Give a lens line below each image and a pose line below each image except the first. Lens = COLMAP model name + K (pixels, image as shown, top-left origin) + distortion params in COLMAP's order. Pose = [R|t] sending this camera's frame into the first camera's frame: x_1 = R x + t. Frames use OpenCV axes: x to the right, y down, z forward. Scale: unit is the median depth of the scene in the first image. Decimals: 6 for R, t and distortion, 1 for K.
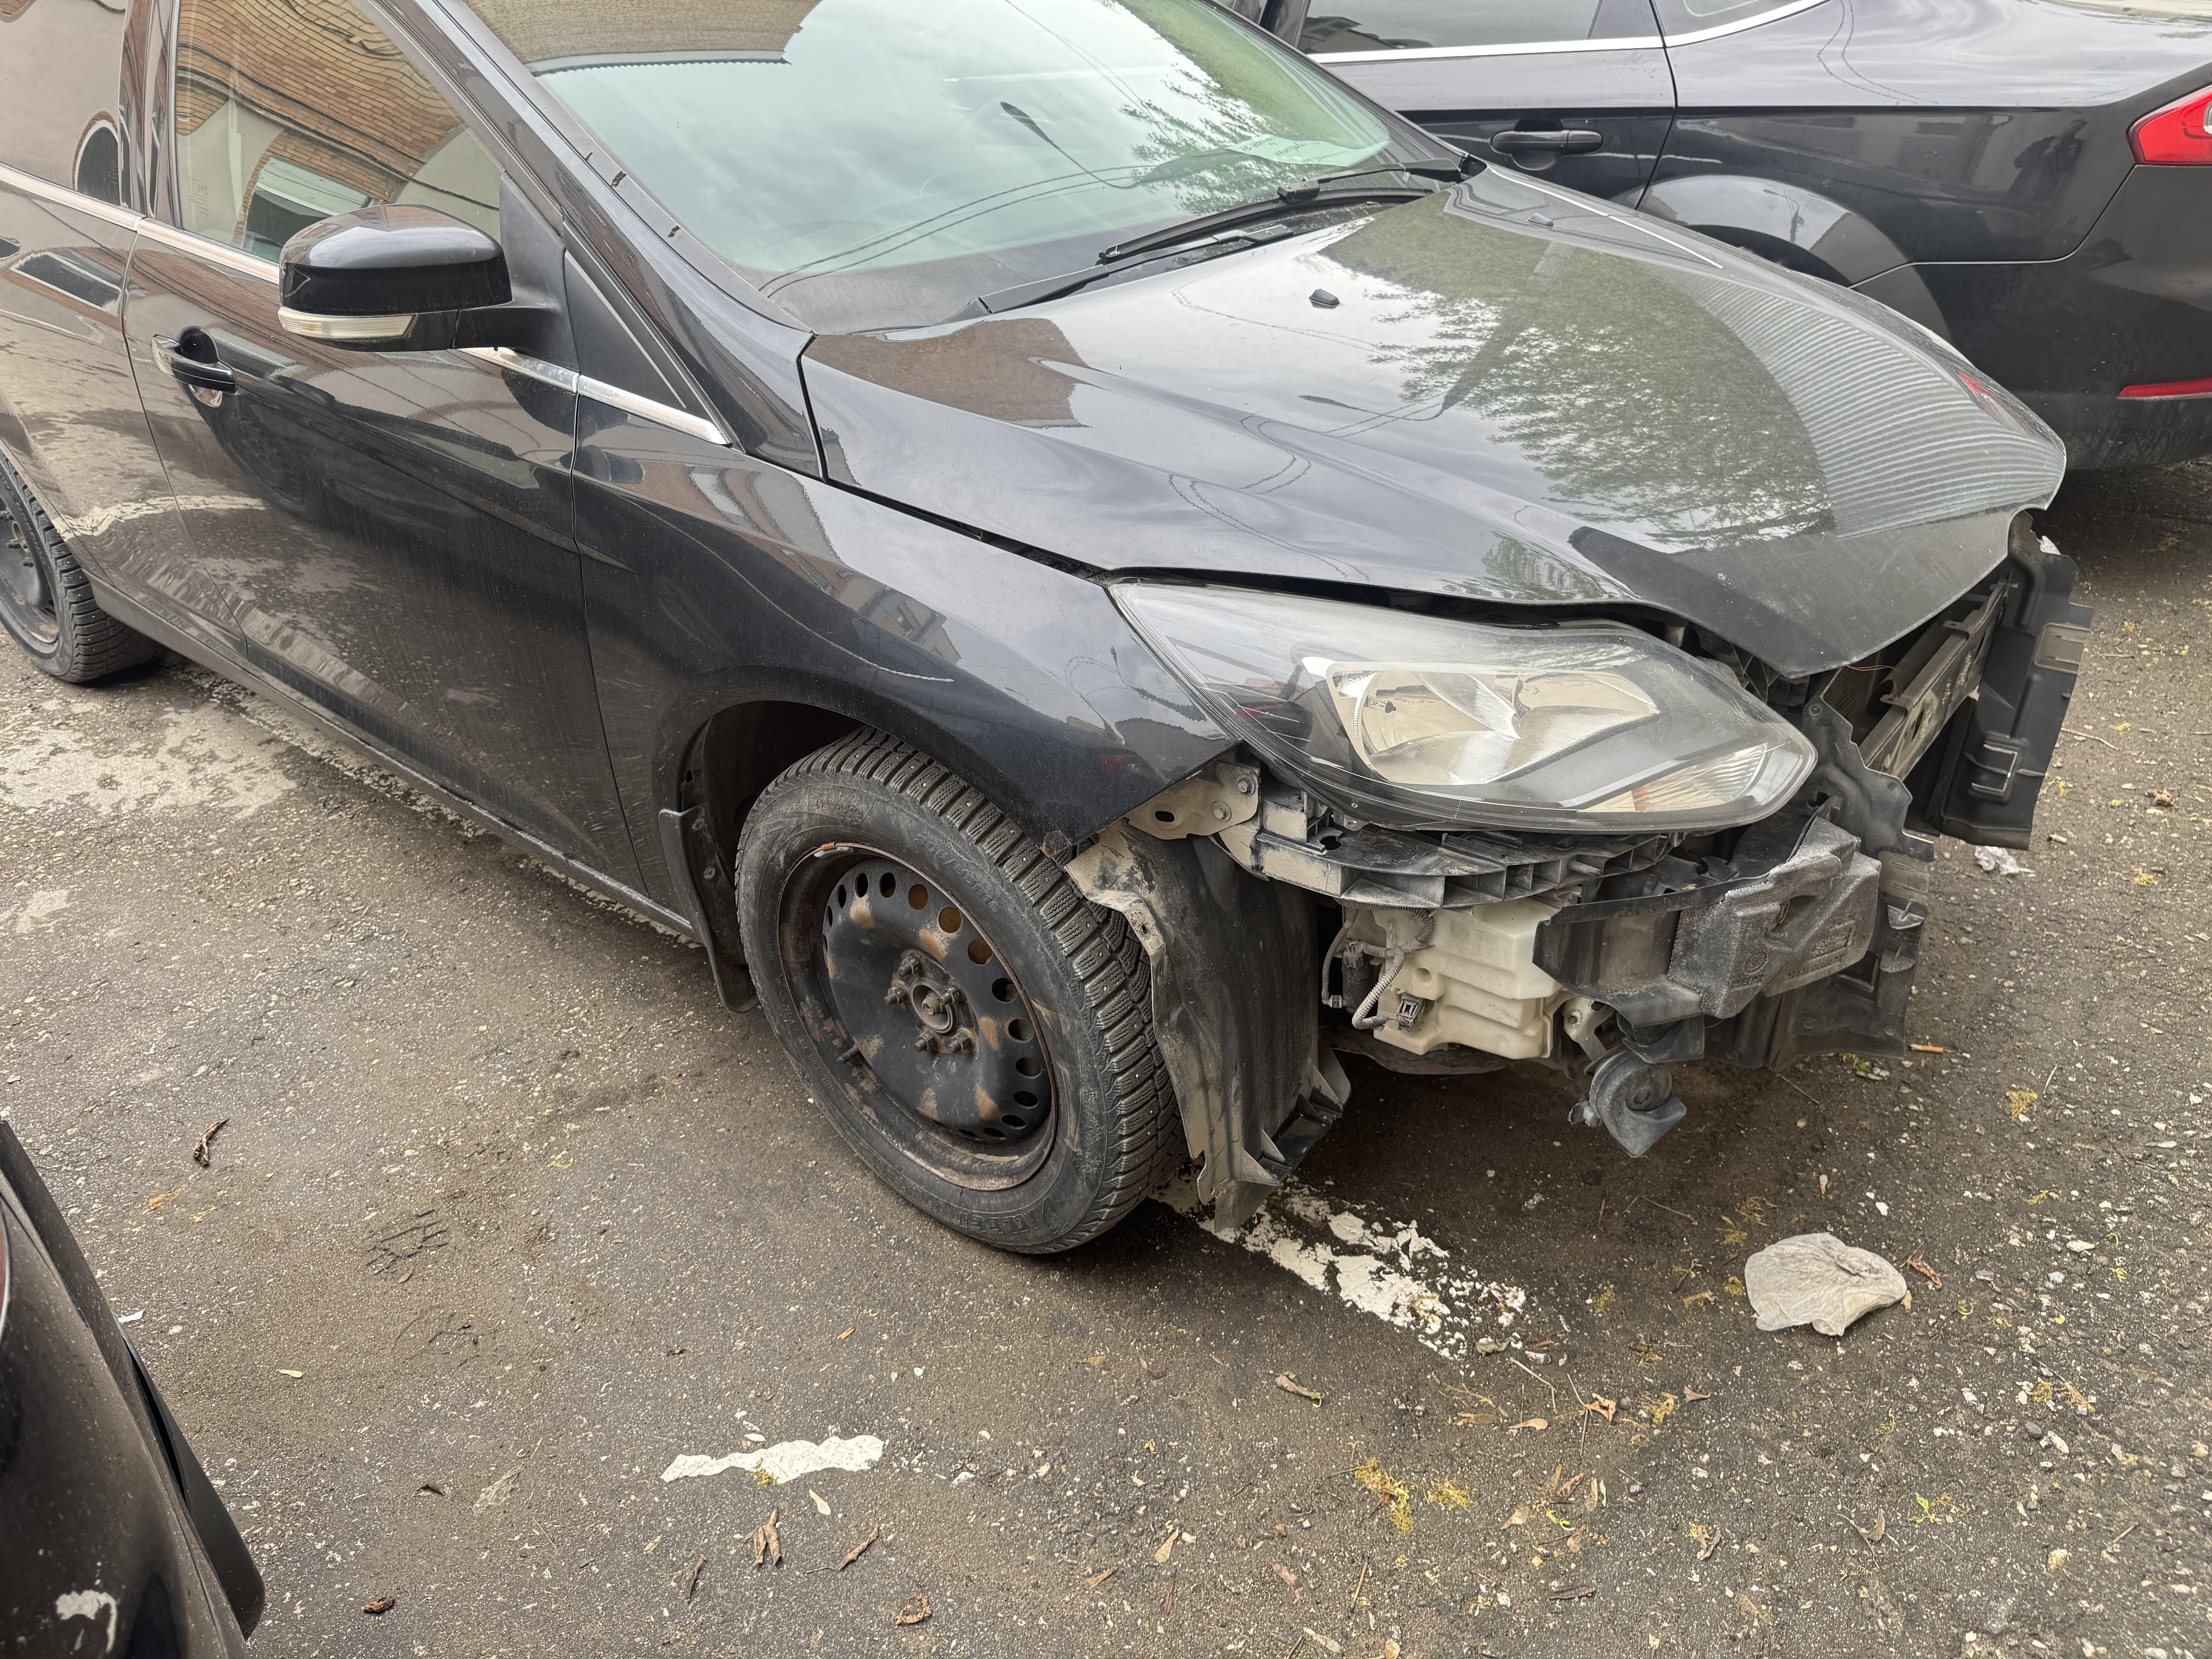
lens RADIAL K [[1541.1, 0, 1106.0], [0, 1541.1, 829.5], [0, 0, 1]] dist [0.037615, -0.044753]
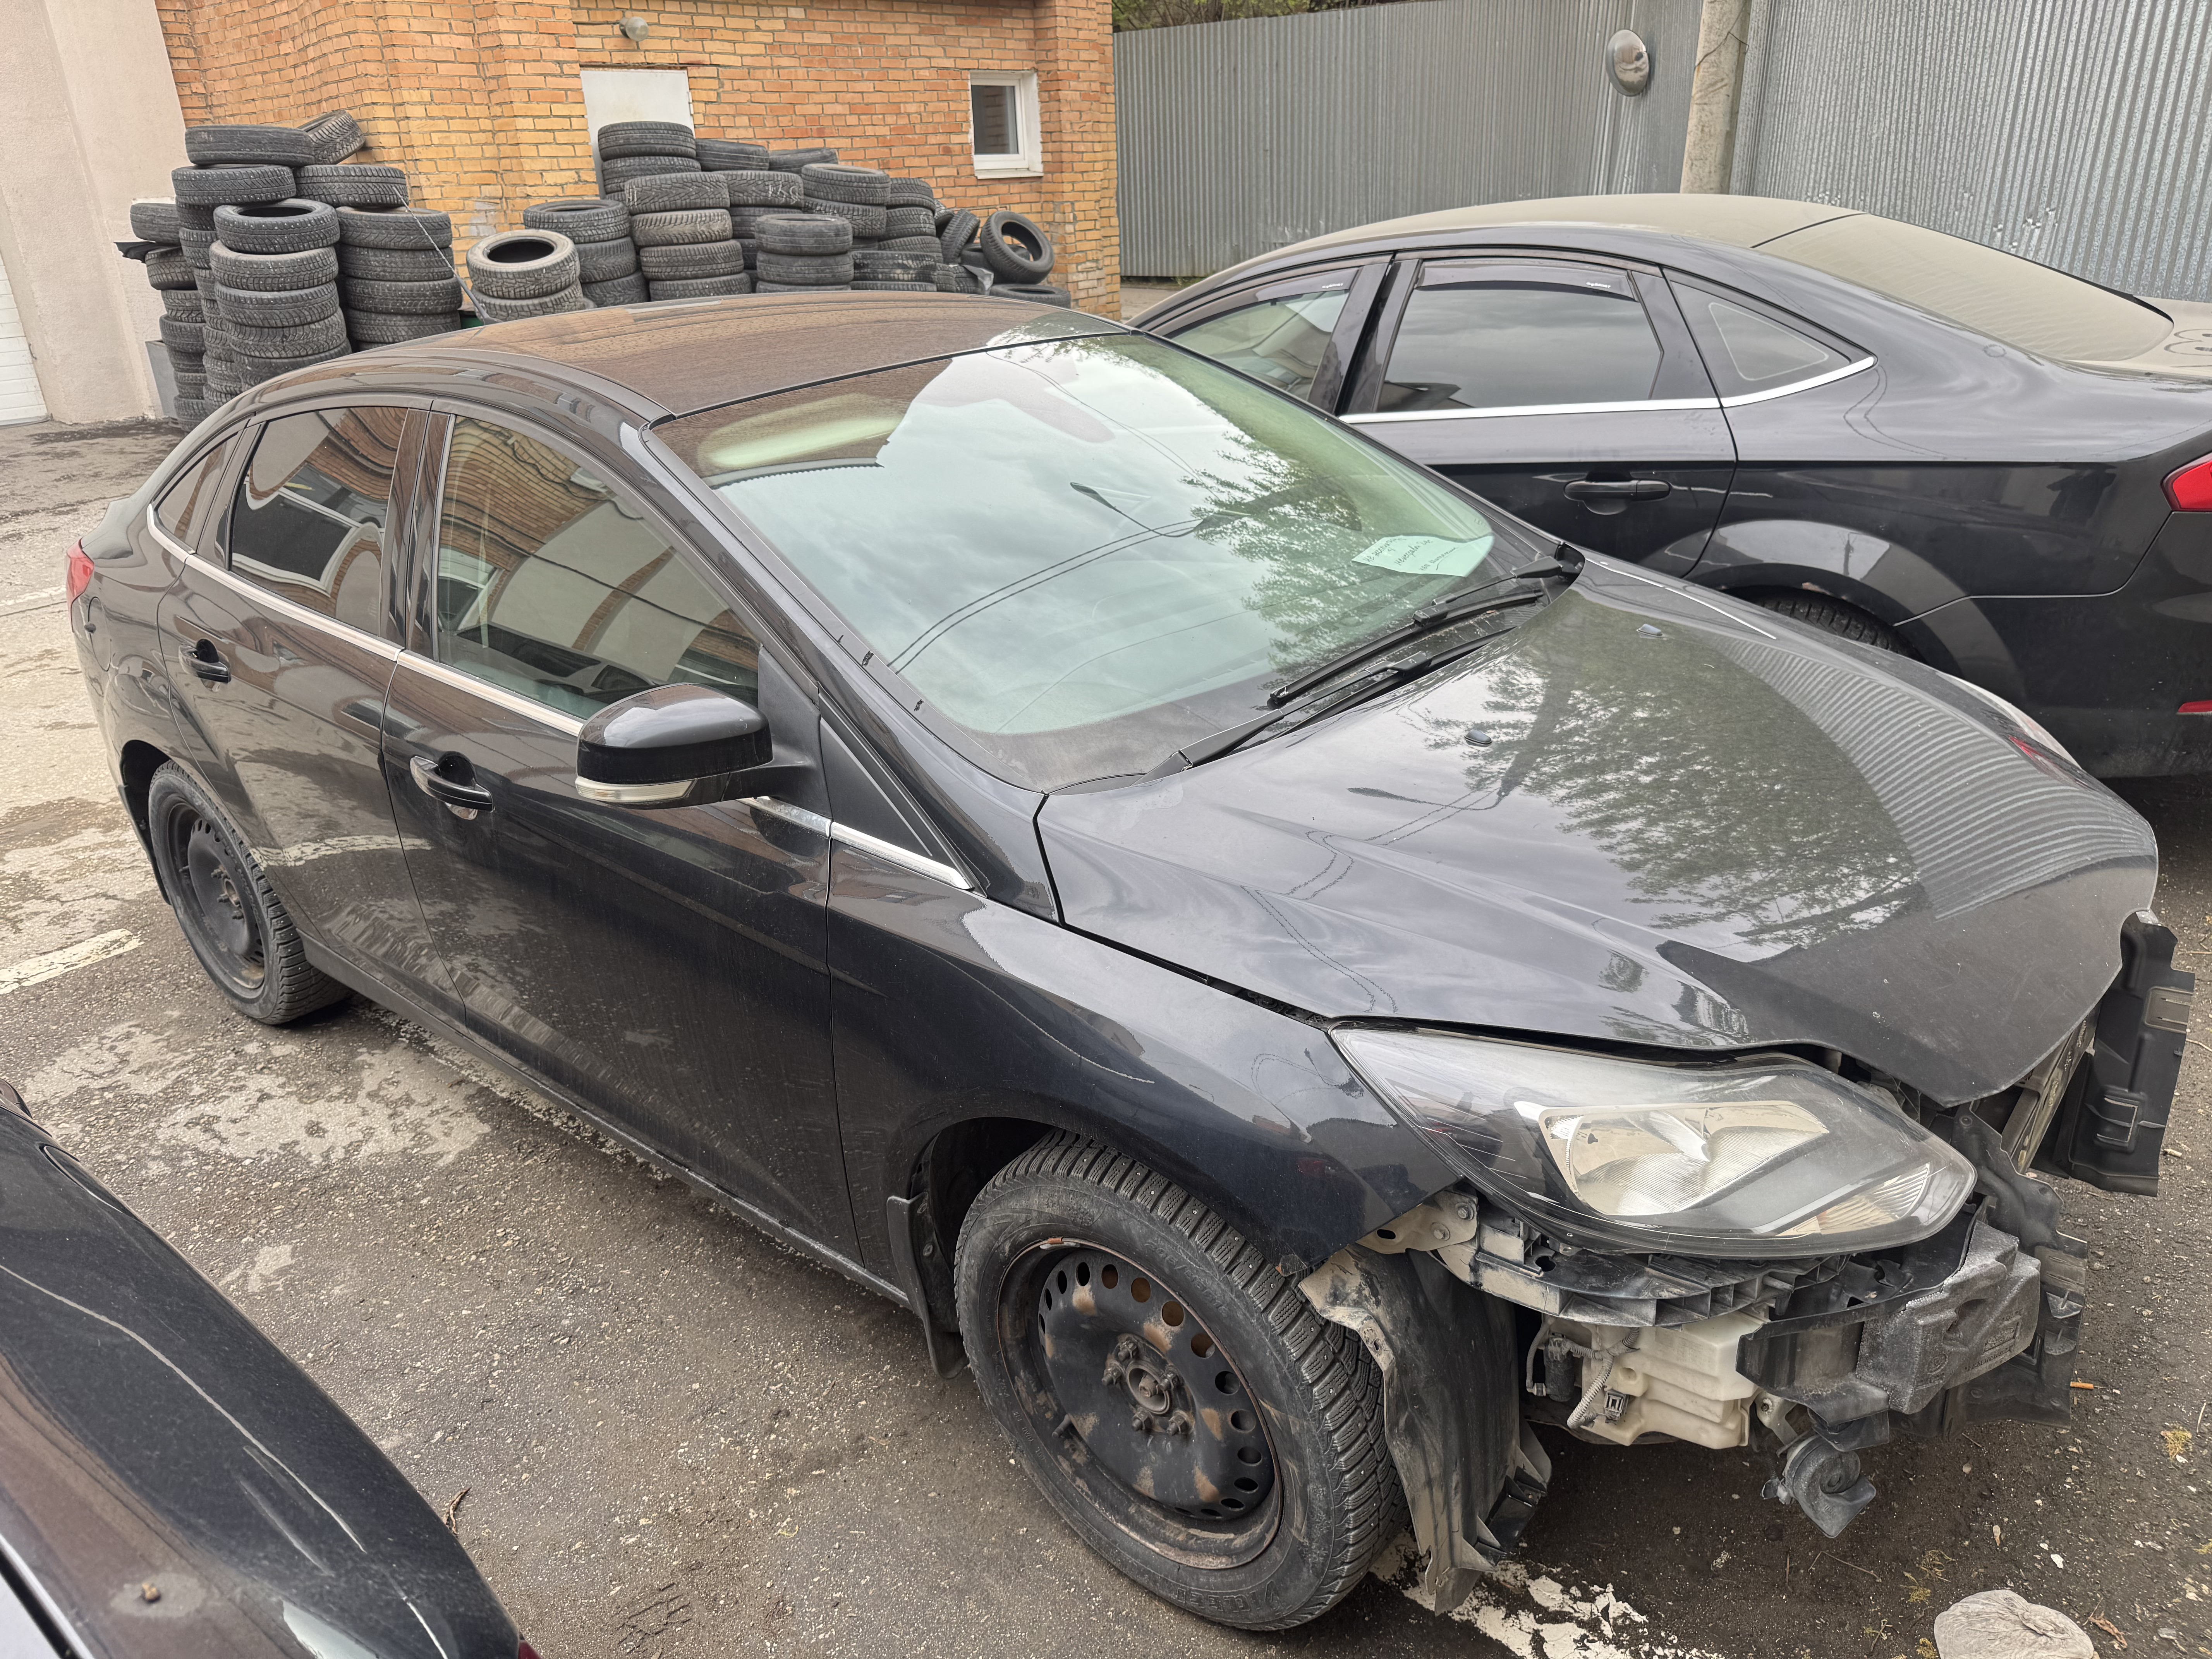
lens RADIAL K [[1563.7, 0, 1106.0], [0, 1563.7, 829.5], [0, 0, 1]] dist [0.006128, -0.002056]
pose [[0.999370, -0.028338, -0.021350, -0.104410], [0.025373, 0.991419, -0.128239, -0.126024], [0.024800, 0.127616, 0.991513, -0.126089]]
